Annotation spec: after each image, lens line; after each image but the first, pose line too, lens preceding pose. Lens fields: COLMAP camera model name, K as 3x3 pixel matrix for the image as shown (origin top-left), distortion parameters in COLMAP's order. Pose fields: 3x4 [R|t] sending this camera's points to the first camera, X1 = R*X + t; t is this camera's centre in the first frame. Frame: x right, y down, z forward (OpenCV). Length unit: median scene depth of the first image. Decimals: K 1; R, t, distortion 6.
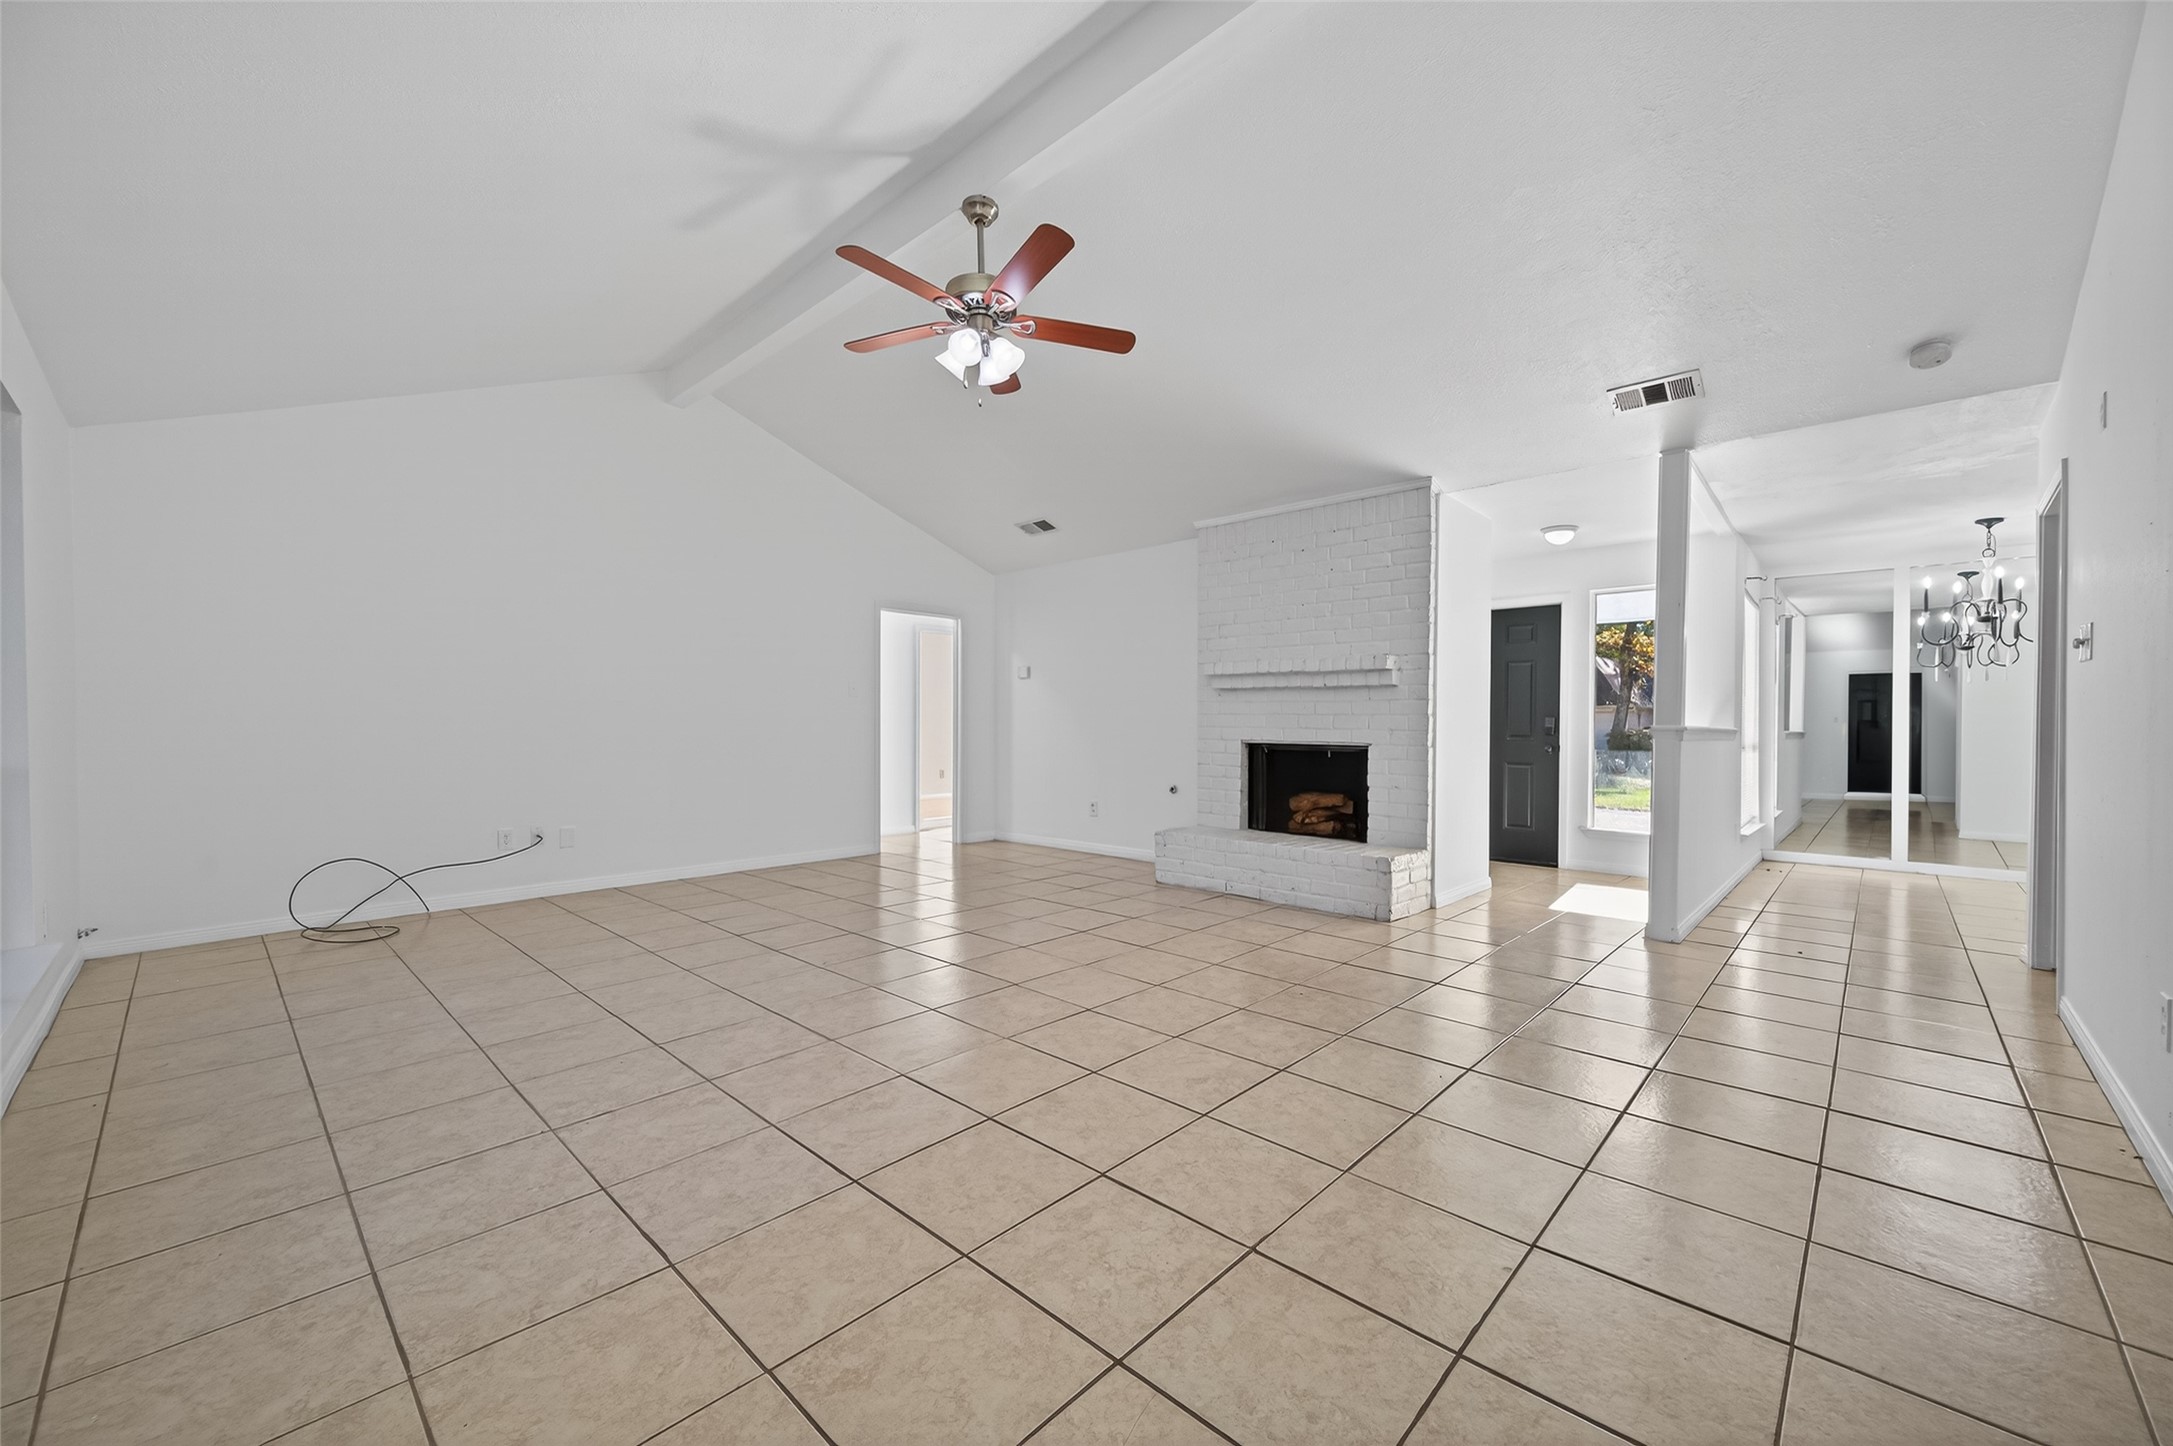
lens RADIAL K [[852.9, 0, 1079.1], [0, 852.9, 727.0], [0, 0, 1]] dist [0.003590, -0.000739]
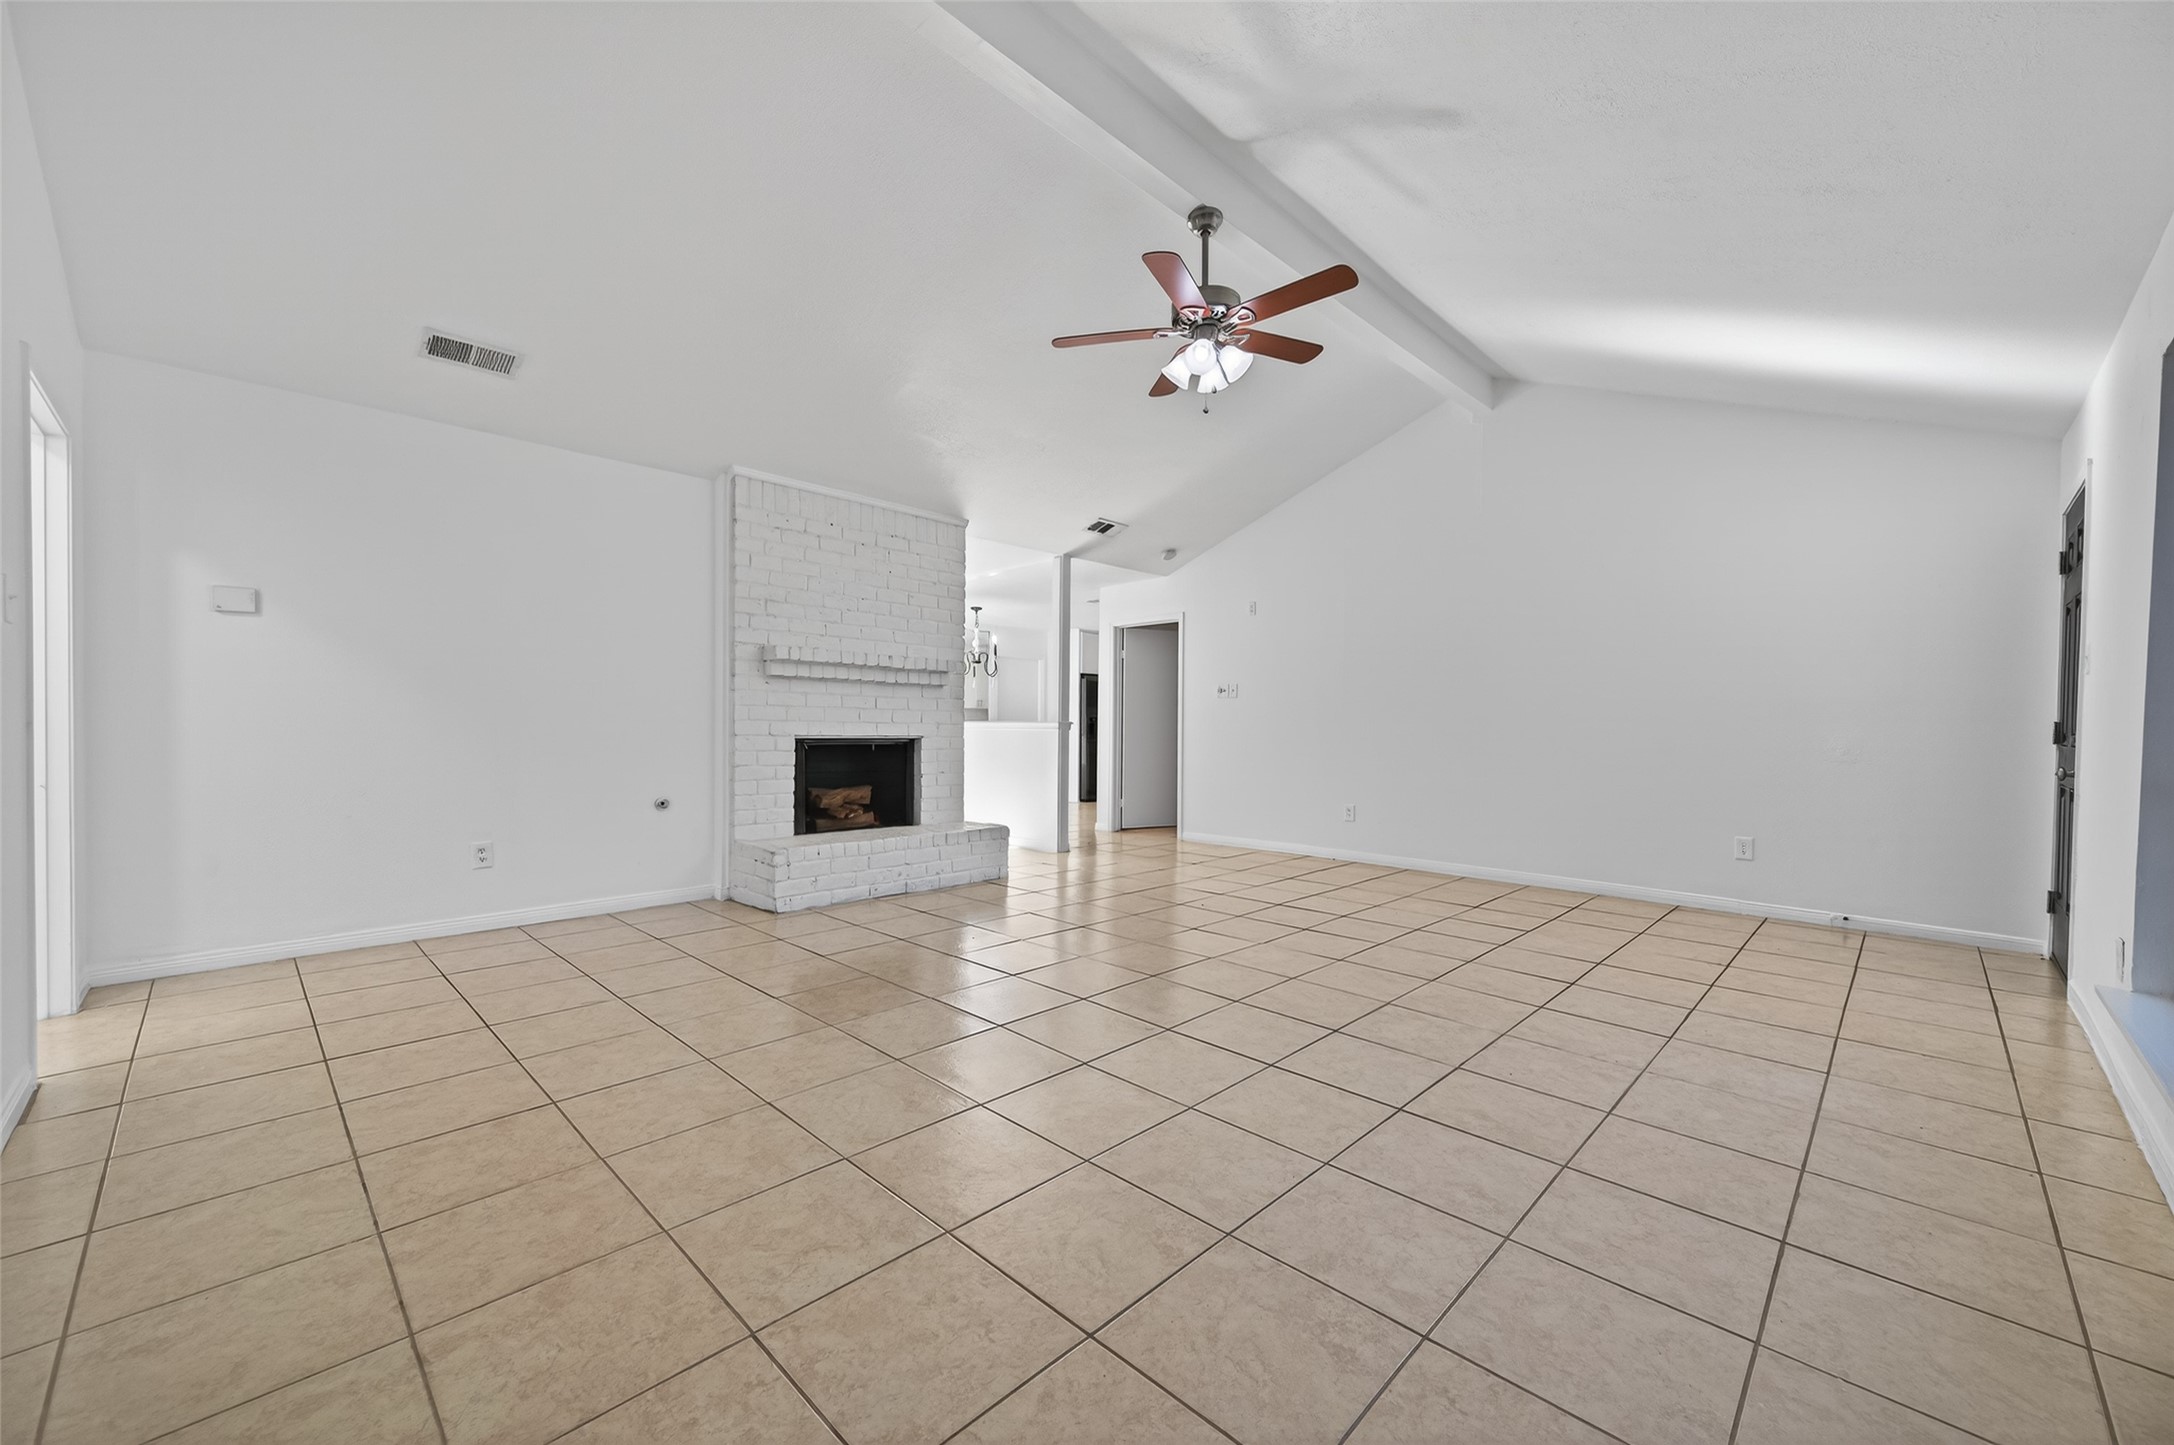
lens RADIAL K [[853.3, 0, 1094.1], [0, 853.3, 730.0], [0, 0, 1]] dist [0.003590, -0.000739]
pose [[0.000612, -0.009024, 0.999959, -0.793470], [-0.007762, 0.999929, 0.009029, -0.000557], [-0.999970, -0.007767, 0.000542, 0.780178]]
